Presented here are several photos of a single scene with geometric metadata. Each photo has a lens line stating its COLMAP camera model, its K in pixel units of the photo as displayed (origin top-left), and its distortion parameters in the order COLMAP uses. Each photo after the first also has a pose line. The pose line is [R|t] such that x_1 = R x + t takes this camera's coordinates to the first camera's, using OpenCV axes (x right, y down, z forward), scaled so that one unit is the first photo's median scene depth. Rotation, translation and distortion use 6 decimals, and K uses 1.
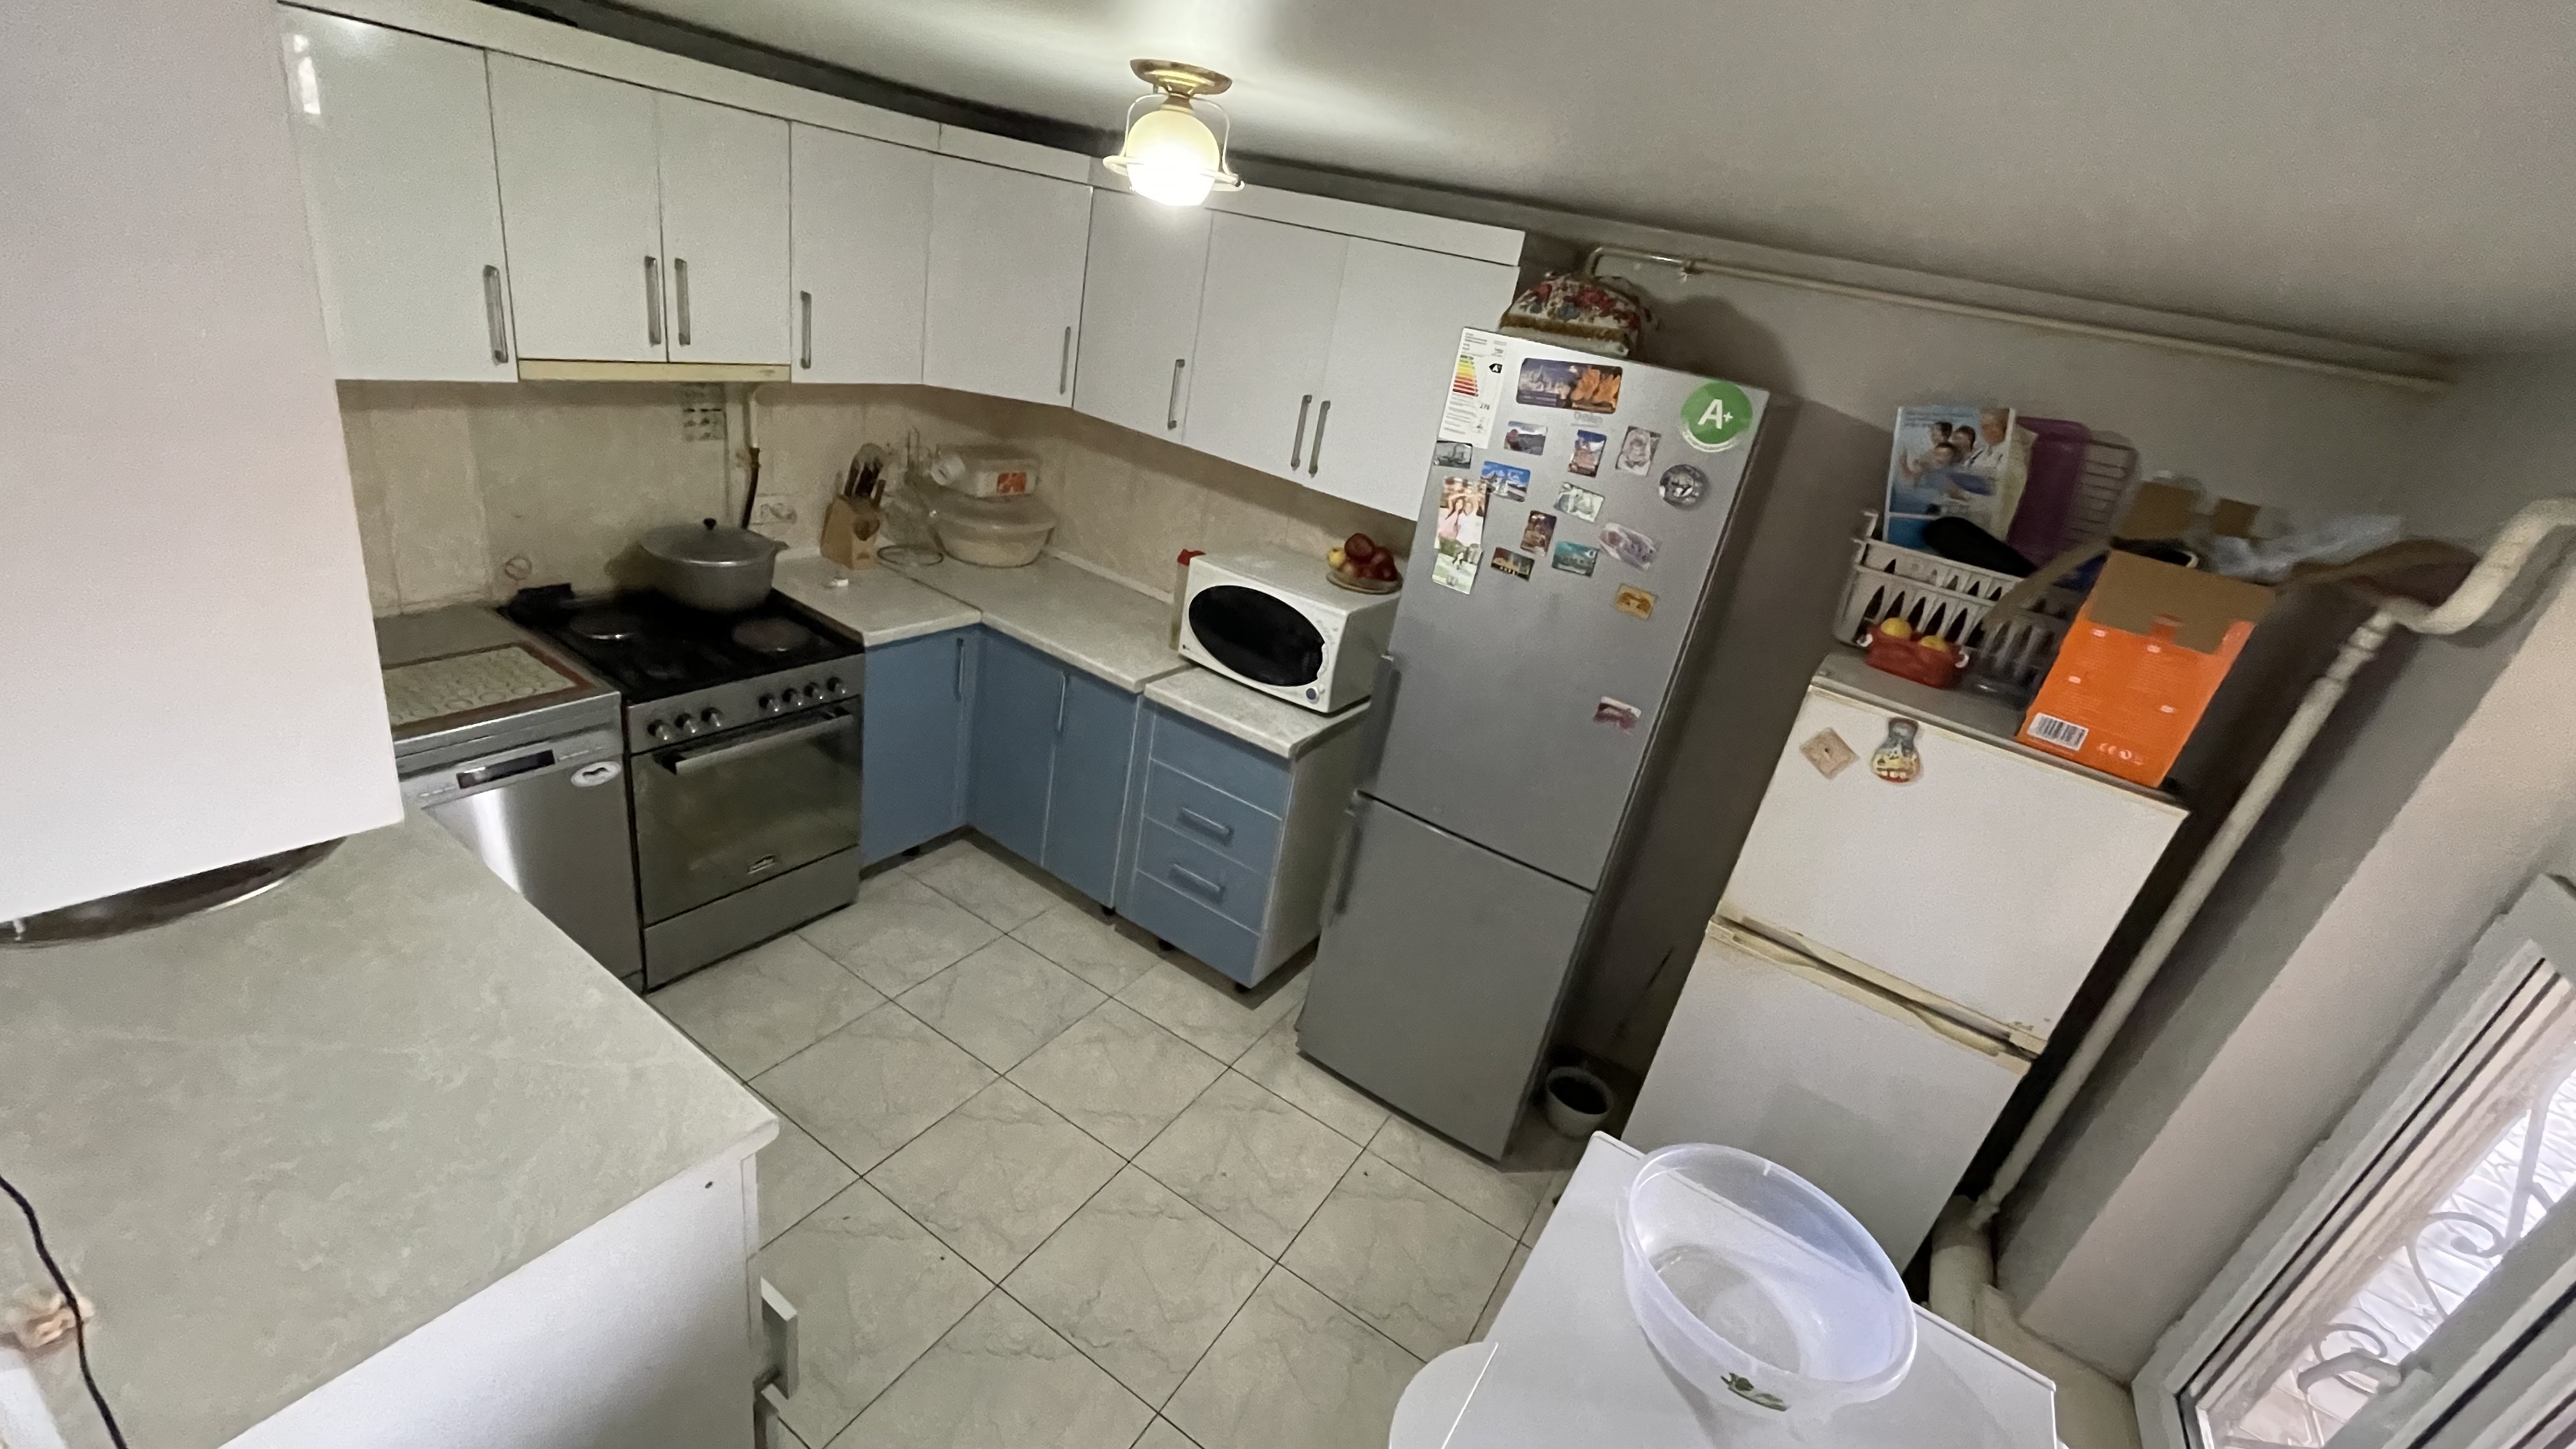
lens RADIAL K [[1041.1, 0, 1285.2], [0, 1041.1, 729.0], [0, 0, 1]] dist [0.004581, -0.003633]
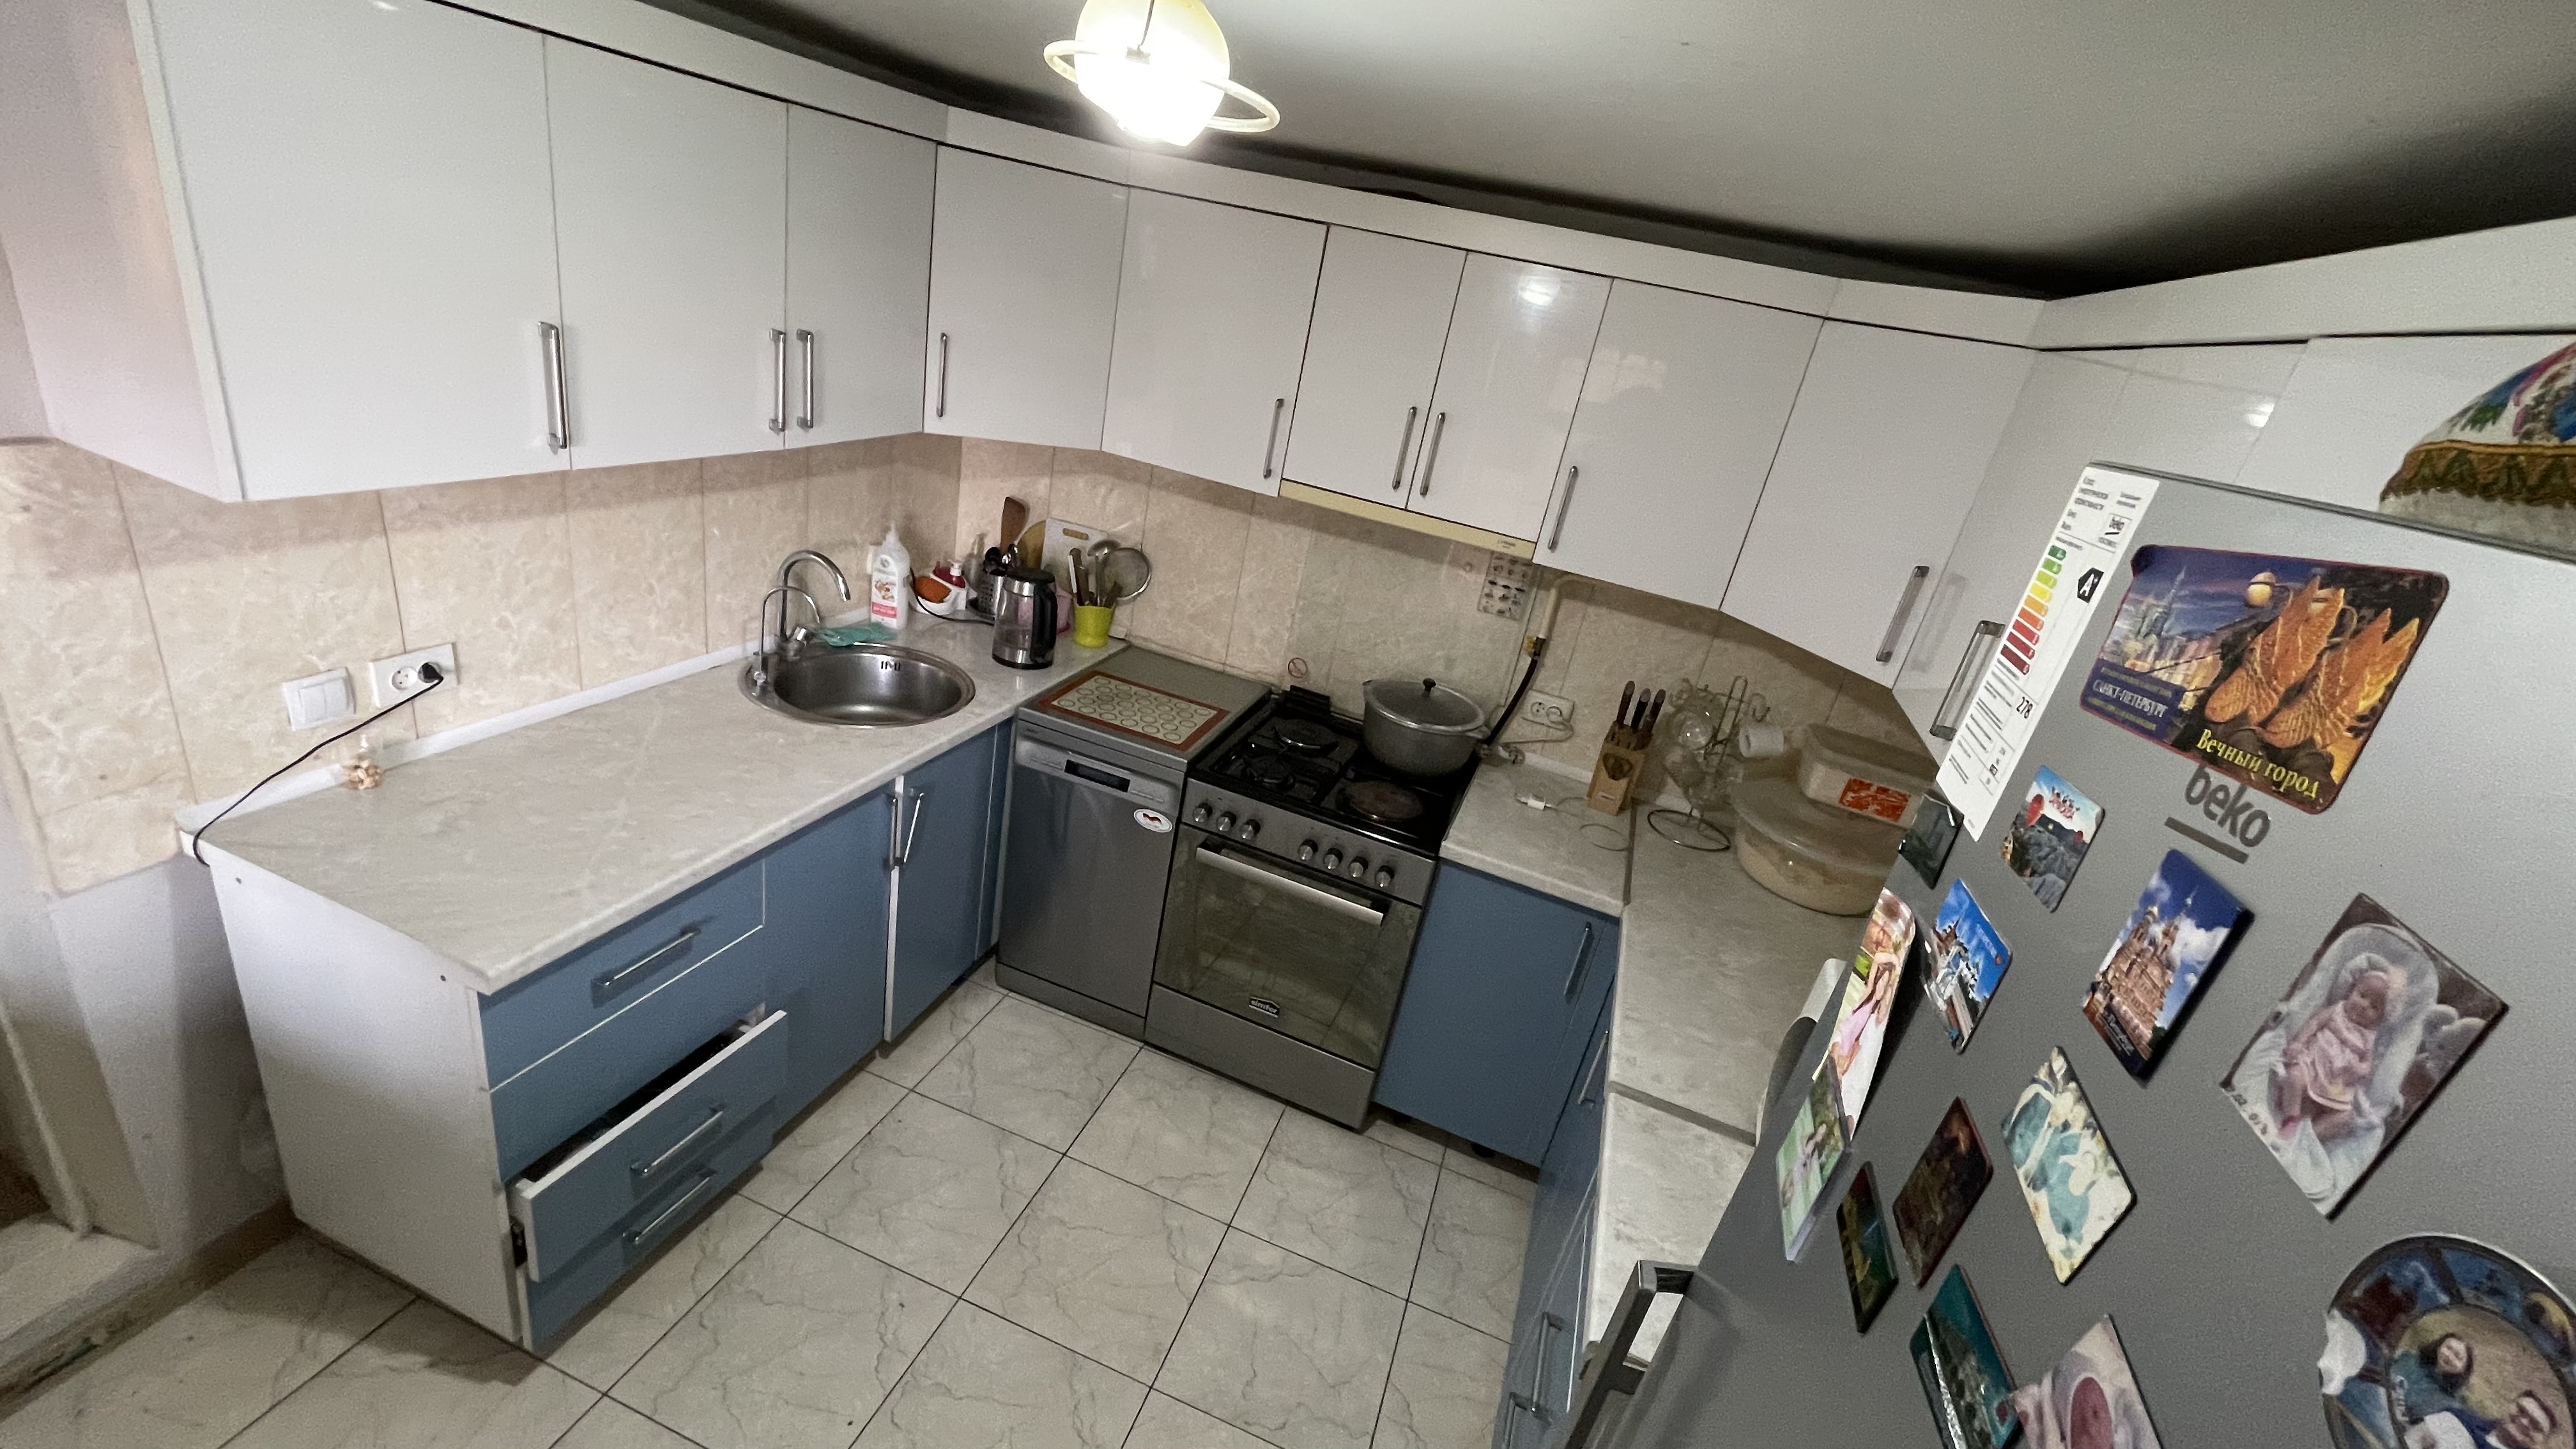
lens RADIAL K [[1041.1, 0, 1289.8], [0, 1041.1, 726.6], [0, 0, 1]] dist [0.004581, -0.003633]
pose [[0.261291, 0.250299, -0.932243, 0.345653], [-0.525851, 0.846809, 0.079974, -0.187433], [0.809449, 0.469324, 0.352884, 0.624099]]
